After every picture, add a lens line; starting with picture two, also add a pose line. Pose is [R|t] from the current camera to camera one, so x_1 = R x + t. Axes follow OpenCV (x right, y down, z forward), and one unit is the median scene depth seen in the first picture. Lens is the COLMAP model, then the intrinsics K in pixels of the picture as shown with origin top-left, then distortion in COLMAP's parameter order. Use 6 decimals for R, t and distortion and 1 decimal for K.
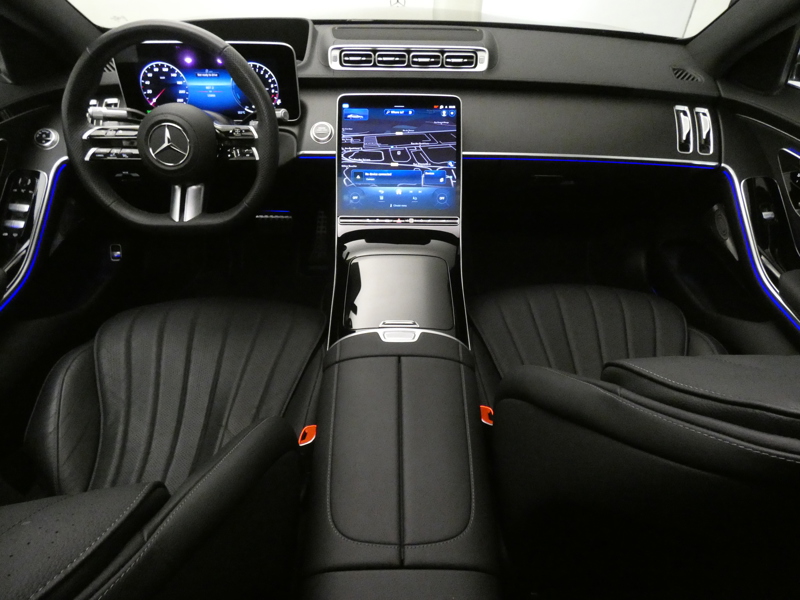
lens RADIAL K [[462.3, 0, 401.6], [0, 462.3, 300.7], [0, 0, 1]] dist [-0.019349, 0.000204]
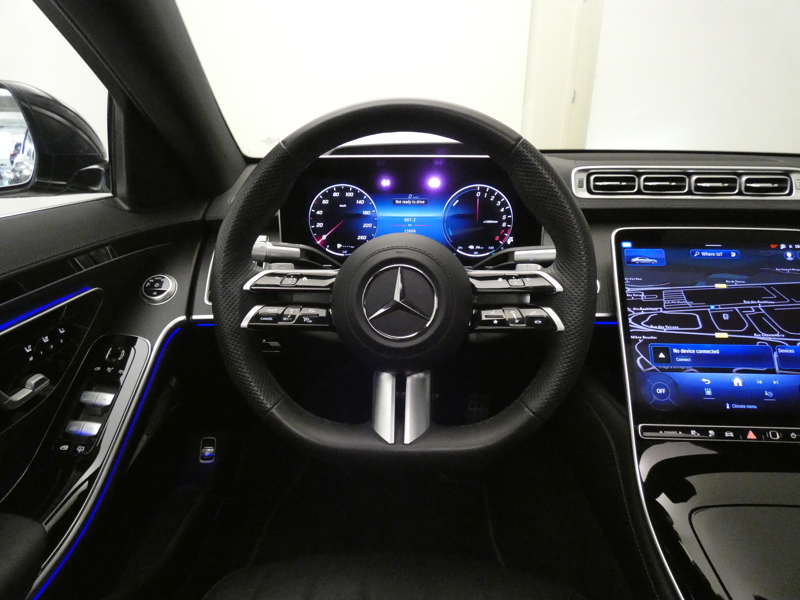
lens RADIAL K [[462.3, 0, 399.0], [0, 462.3, 297.2], [0, 0, 1]] dist [-0.019349, 0.000204]
pose [[0.997435, 0.004835, -0.071414, -0.388318], [-0.027587, 0.946604, -0.321217, -0.141960], [0.066048, 0.322363, 0.944309, 0.403140]]
